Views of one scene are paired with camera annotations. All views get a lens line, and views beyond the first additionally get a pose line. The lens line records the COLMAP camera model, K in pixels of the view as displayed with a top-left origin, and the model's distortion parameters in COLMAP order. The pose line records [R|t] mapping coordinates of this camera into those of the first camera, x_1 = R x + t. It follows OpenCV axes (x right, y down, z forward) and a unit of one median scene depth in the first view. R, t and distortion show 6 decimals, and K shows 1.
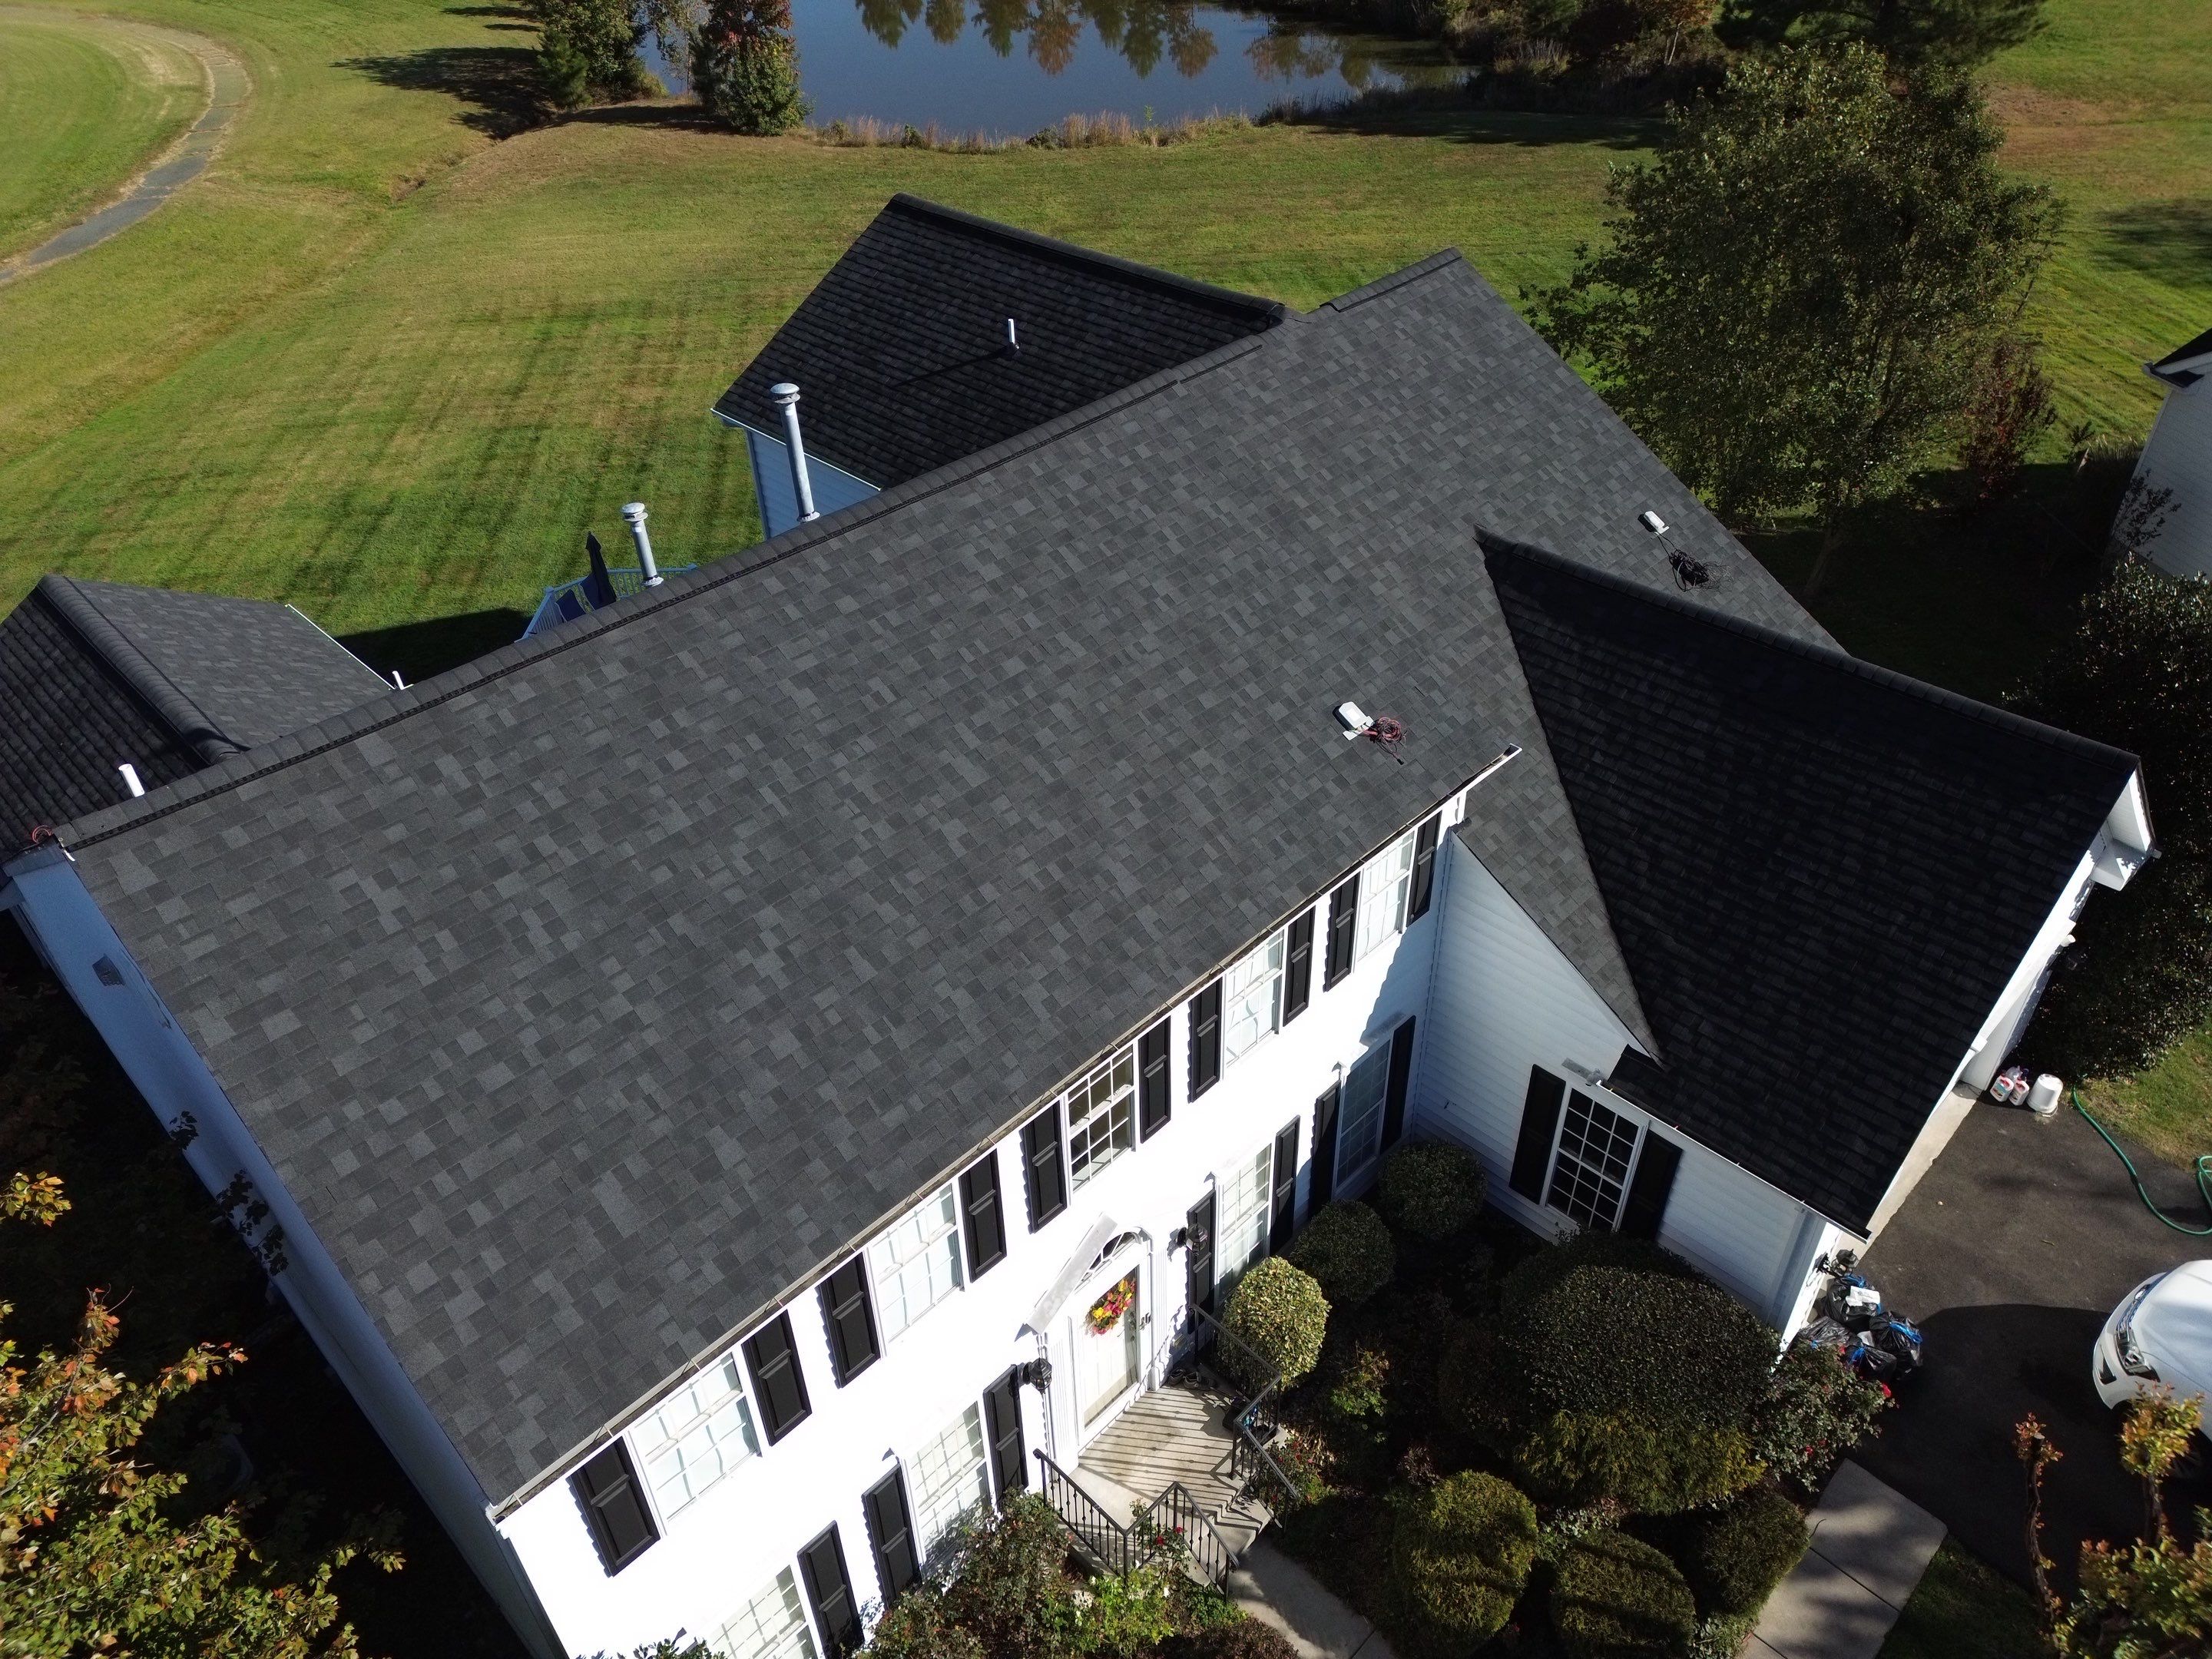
lens RADIAL K [[1551.6, 0, 1106.3], [0, 1551.6, 827.7], [0, 0, 1]] dist [0.075219, -0.066696]
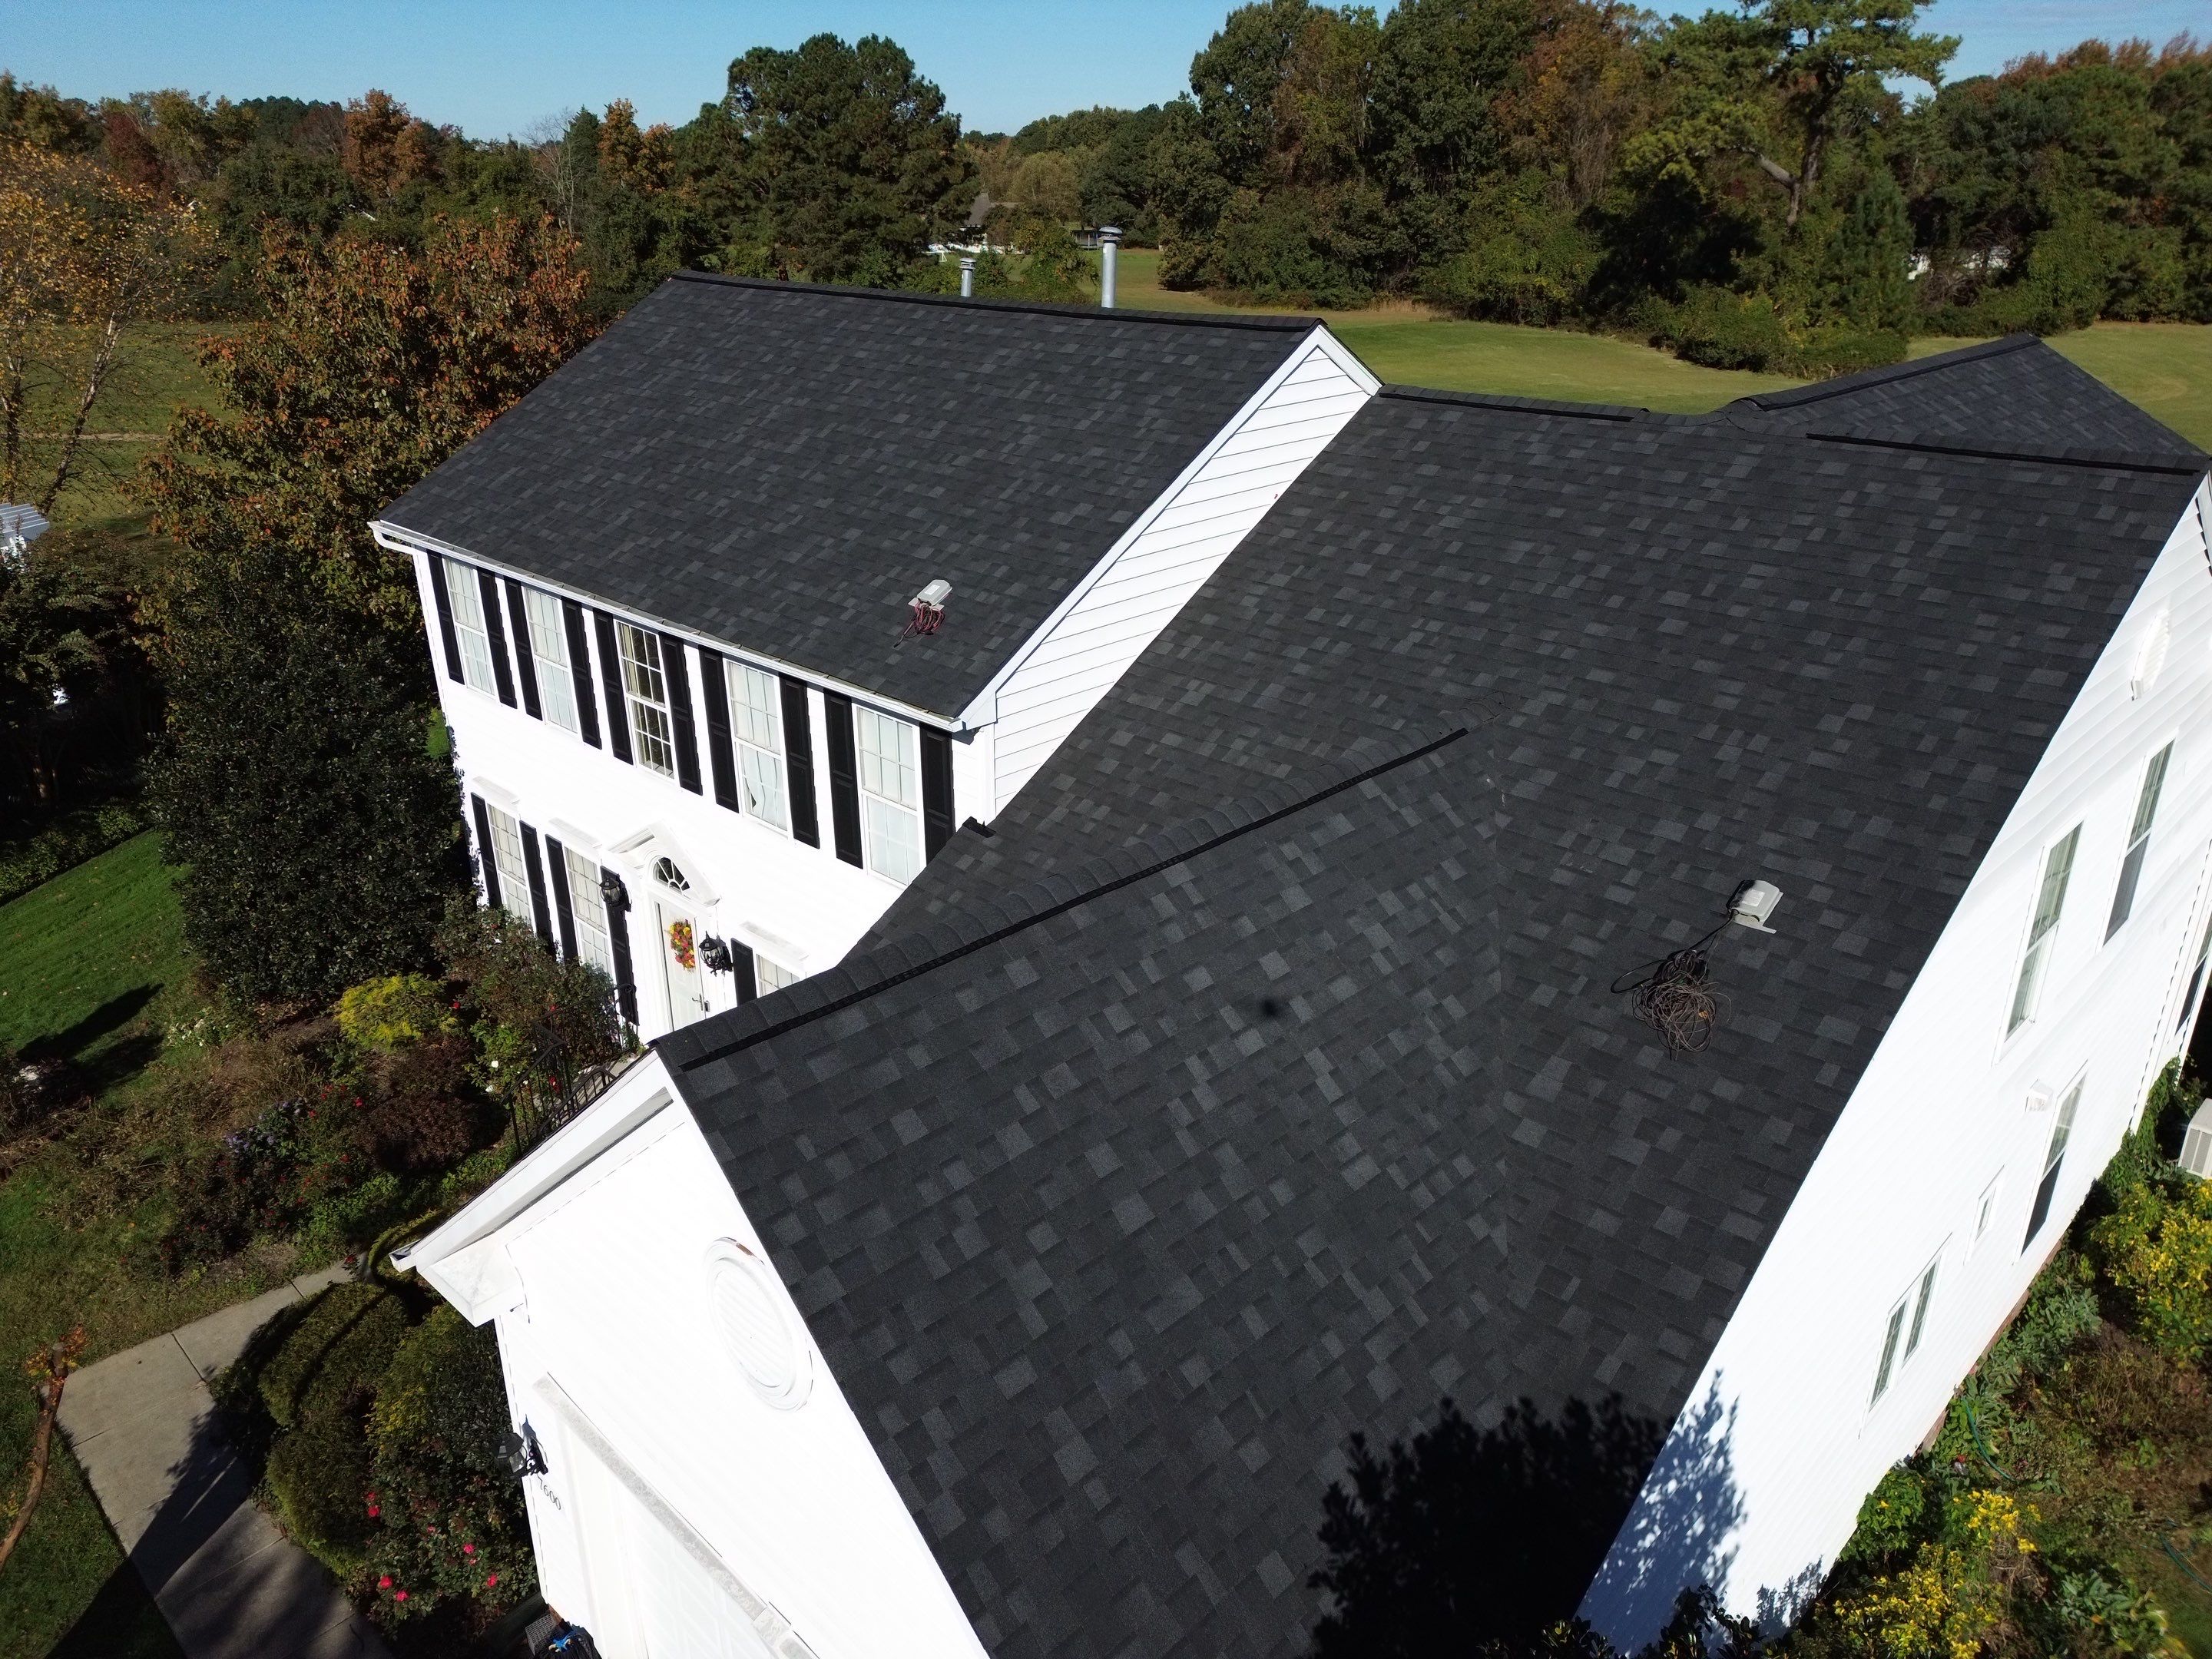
lens RADIAL K [[1551.6, 0, 1102.7], [0, 1551.6, 816.5], [0, 0, 1]] dist [0.075219, -0.066696]
pose [[0.006228, 0.406564, -0.913601, 1.044716], [-0.608589, 0.726476, 0.319142, -0.326946], [0.793461, 0.554020, 0.251955, 0.922707]]
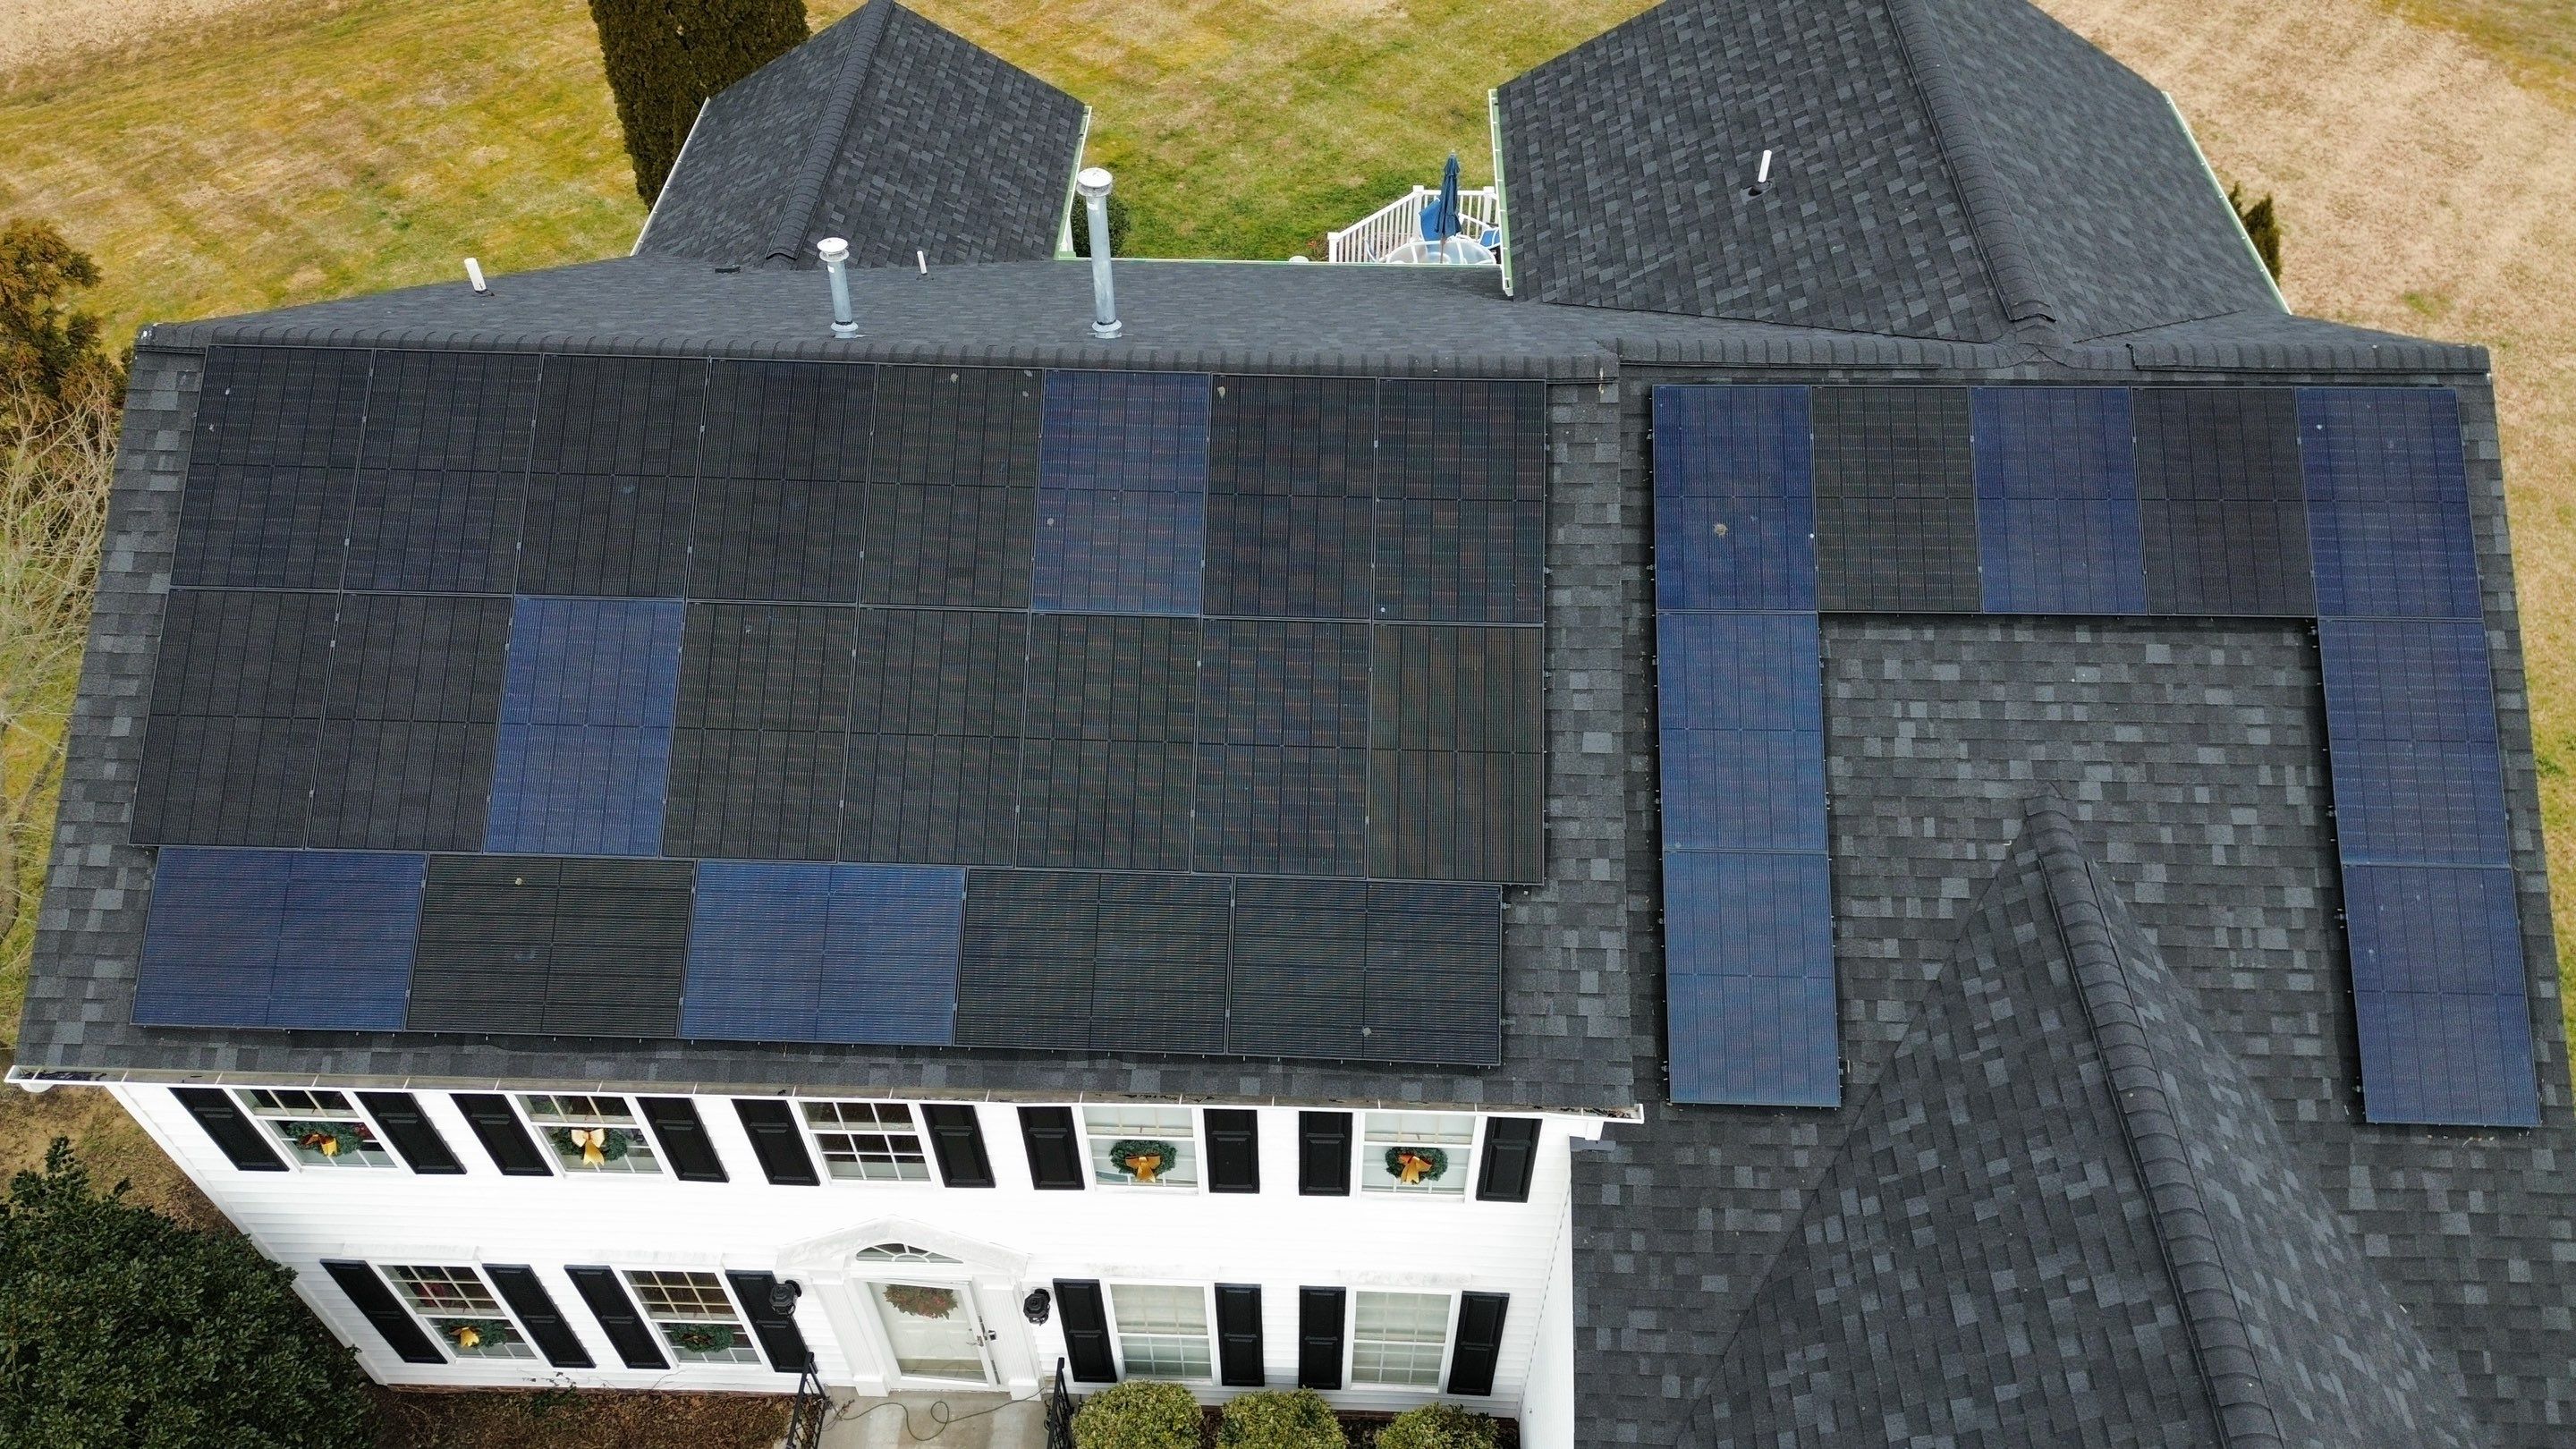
lens RADIAL K [[1819.6, 0, 1289.5], [0, 1819.6, 720.2], [0, 0, 1]] dist [0.078699, -0.081873]
pose [[0.679339, 0.558276, -0.476263, 0.457100], [-0.458796, 0.829652, 0.318095, -0.386434], [0.572717, 0.002413, 0.819750, 0.279939]]
